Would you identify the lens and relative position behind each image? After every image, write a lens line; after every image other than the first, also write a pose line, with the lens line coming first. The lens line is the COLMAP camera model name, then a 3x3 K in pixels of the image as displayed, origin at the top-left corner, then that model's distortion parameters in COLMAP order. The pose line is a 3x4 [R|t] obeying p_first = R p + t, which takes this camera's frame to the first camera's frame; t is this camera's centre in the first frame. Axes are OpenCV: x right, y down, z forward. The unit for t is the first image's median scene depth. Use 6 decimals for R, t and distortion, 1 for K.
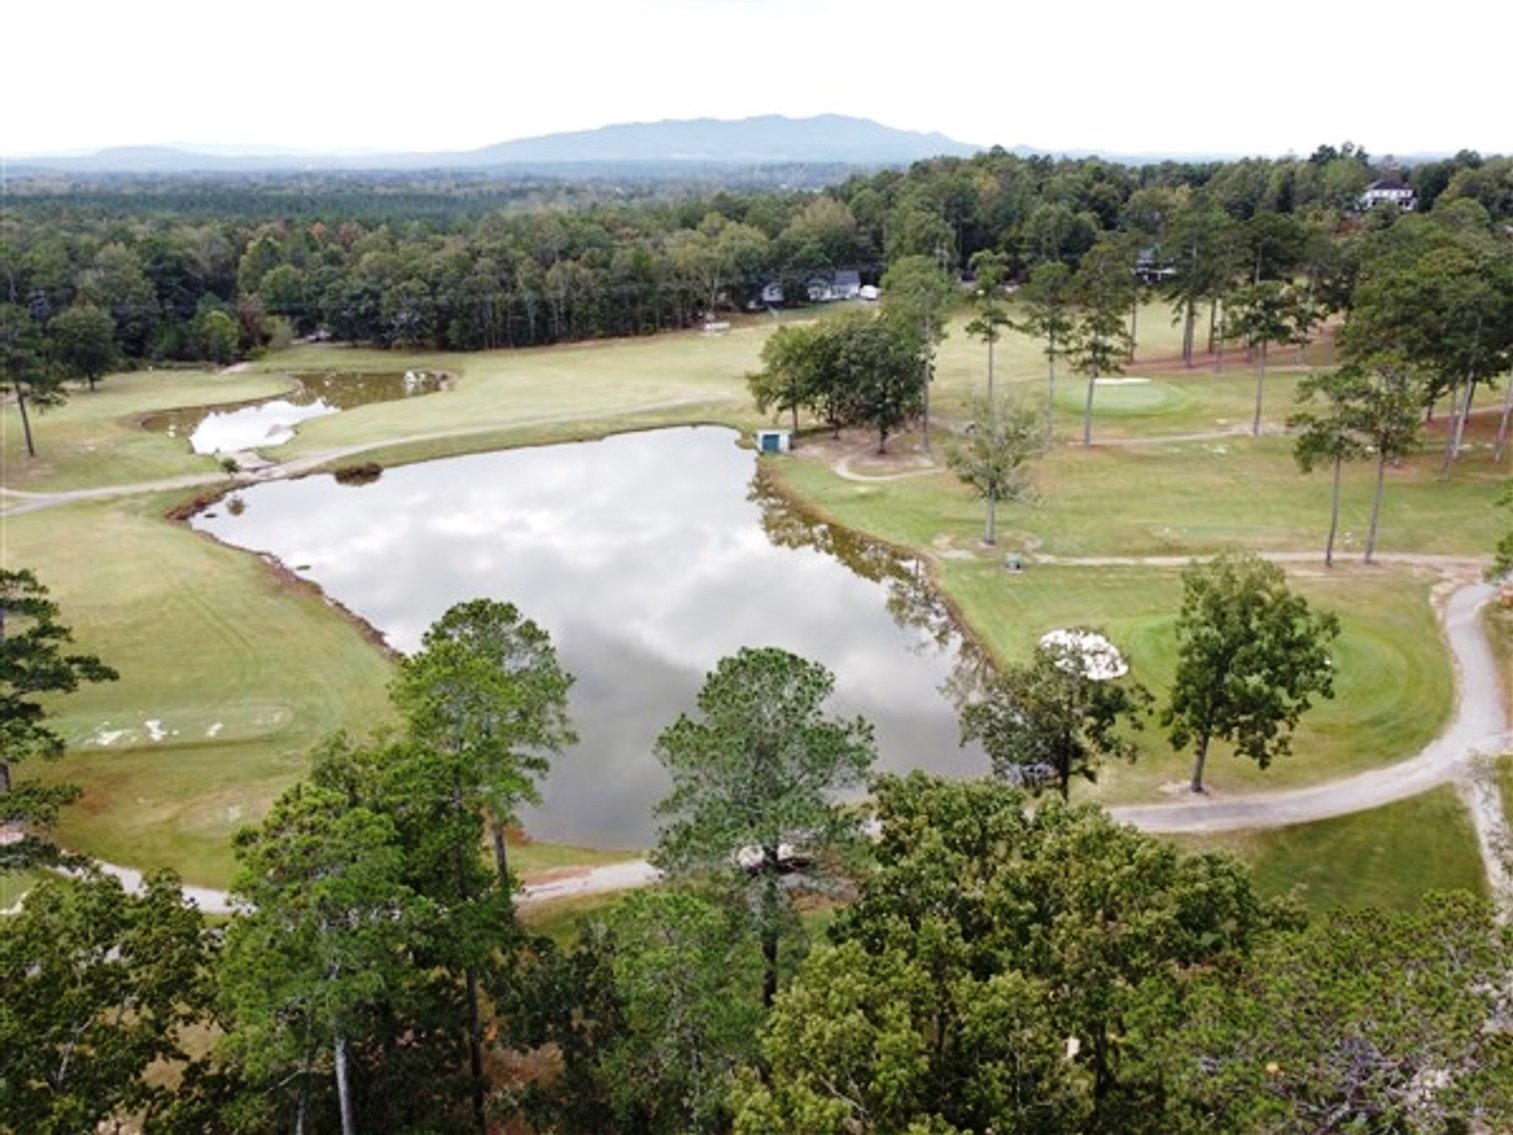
lens RADIAL K [[1147.6, 0, 752.1], [0, 1147.6, 567.1], [0, 0, 1]] dist [-0.003098, -0.000237]
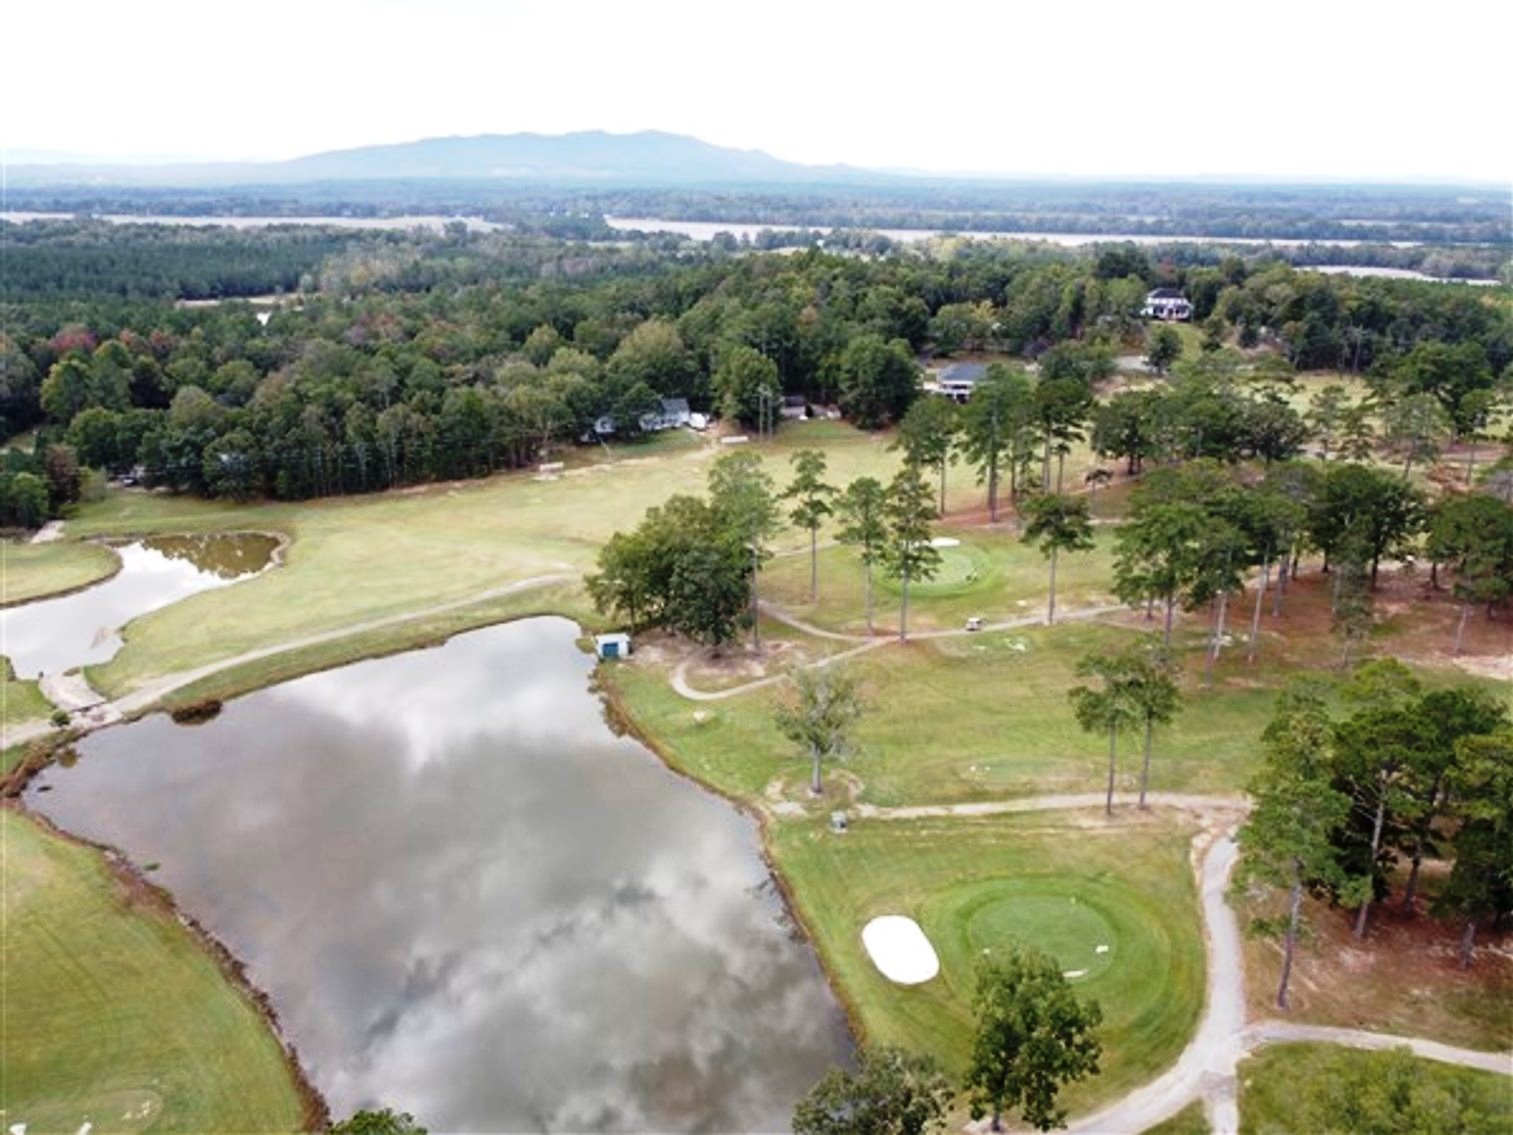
lens RADIAL K [[1147.6, 0, 753.1], [0, 1147.6, 563.5], [0, 0, 1]] dist [-0.003098, -0.000237]
pose [[0.989326, -0.034779, 0.141507, -0.000250], [0.036596, 0.999277, -0.010260, -0.158594], [-0.141048, 0.015329, 0.989884, -0.052981]]
